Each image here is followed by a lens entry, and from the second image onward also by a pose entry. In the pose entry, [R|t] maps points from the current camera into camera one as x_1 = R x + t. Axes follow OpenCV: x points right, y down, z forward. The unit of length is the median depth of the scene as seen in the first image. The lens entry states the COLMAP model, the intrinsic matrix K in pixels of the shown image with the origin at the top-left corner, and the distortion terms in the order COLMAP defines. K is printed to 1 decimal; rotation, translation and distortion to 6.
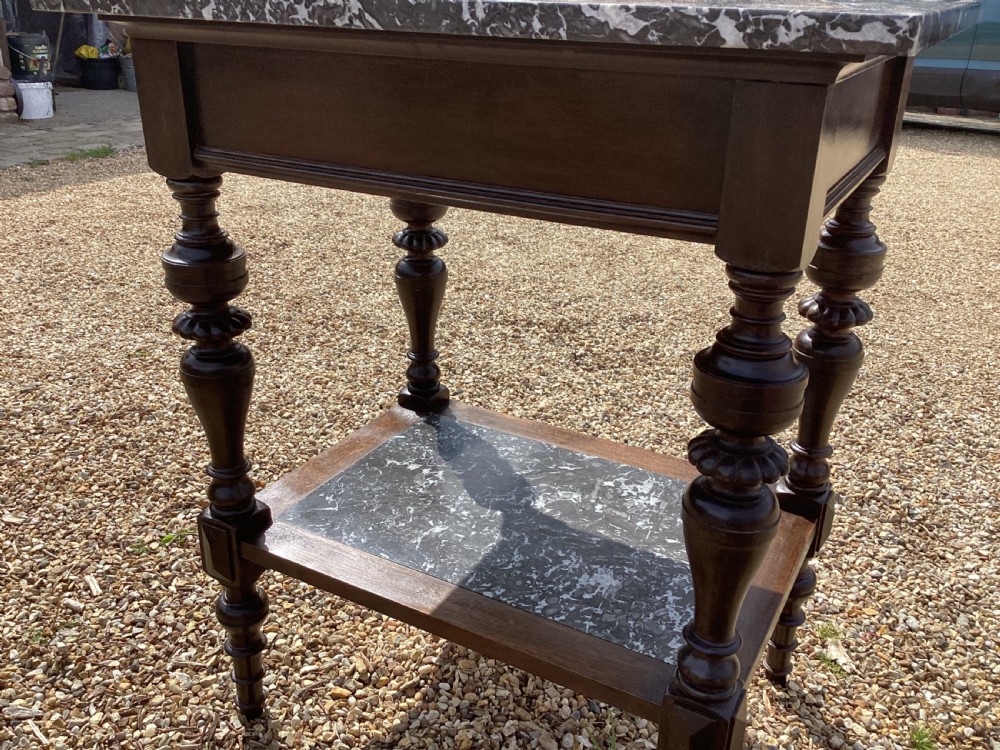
lens RADIAL K [[901.4, 0, 498.8], [0, 901.4, 376.3], [0, 0, 1]] dist [0.110755, -0.212620]
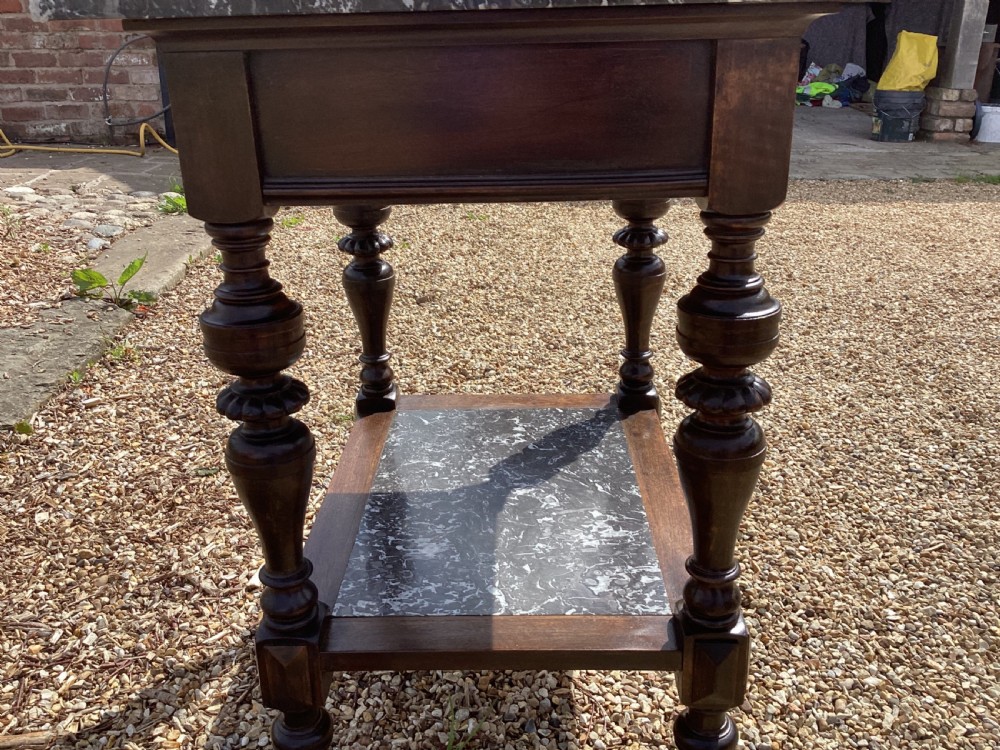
lens RADIAL K [[901.4, 0, 498.8], [0, 901.4, 376.3], [0, 0, 1]] dist [0.110755, -0.212620]
pose [[0.466321, 0.301948, -0.831488, 0.809593], [-0.326063, 0.932431, 0.155740, -0.125382], [0.822331, 0.198493, 0.533266, 0.400054]]
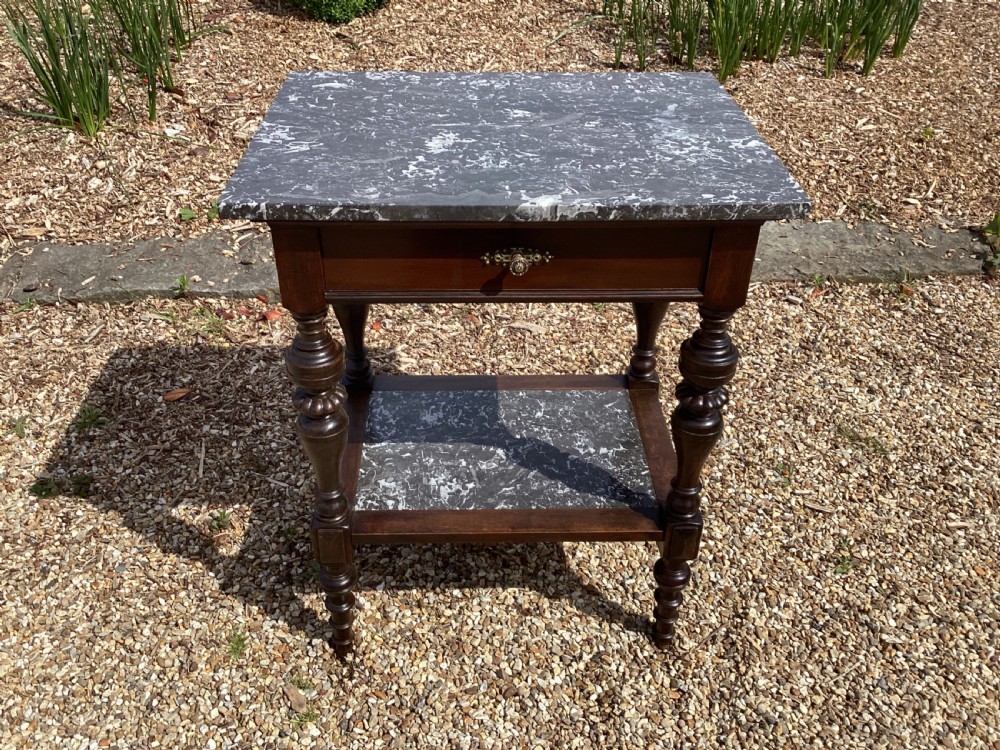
lens RADIAL K [[901.4, 0, 498.8], [0, 901.4, 376.3], [0, 0, 1]] dist [0.110755, -0.212620]
pose [[-0.857758, 0.264338, -0.440882, 0.634520], [-0.235139, 0.560914, 0.793779, -1.043878], [0.457123, 0.784539, -0.418972, 1.462200]]
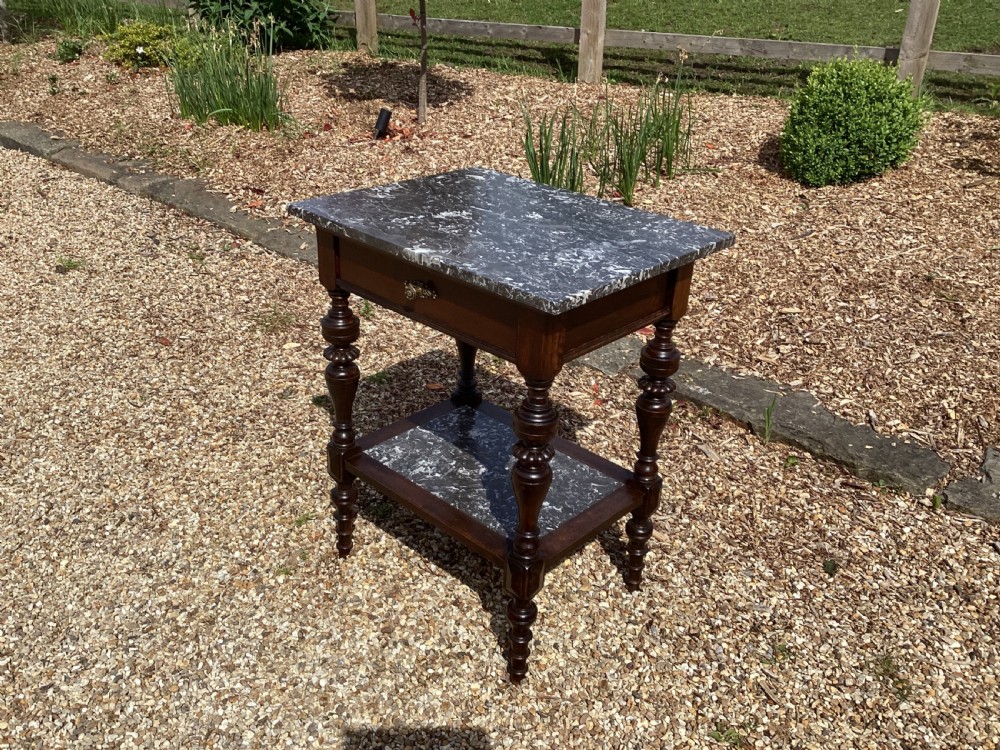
lens RADIAL K [[901.4, 0, 498.8], [0, 901.4, 376.3], [0, 0, 1]] dist [0.110755, -0.212620]
pose [[-0.967227, -0.161922, 0.195586, -0.304403], [0.046175, 0.645273, 0.762555, -1.337895], [-0.249680, 0.746595, -0.616649, 1.919337]]
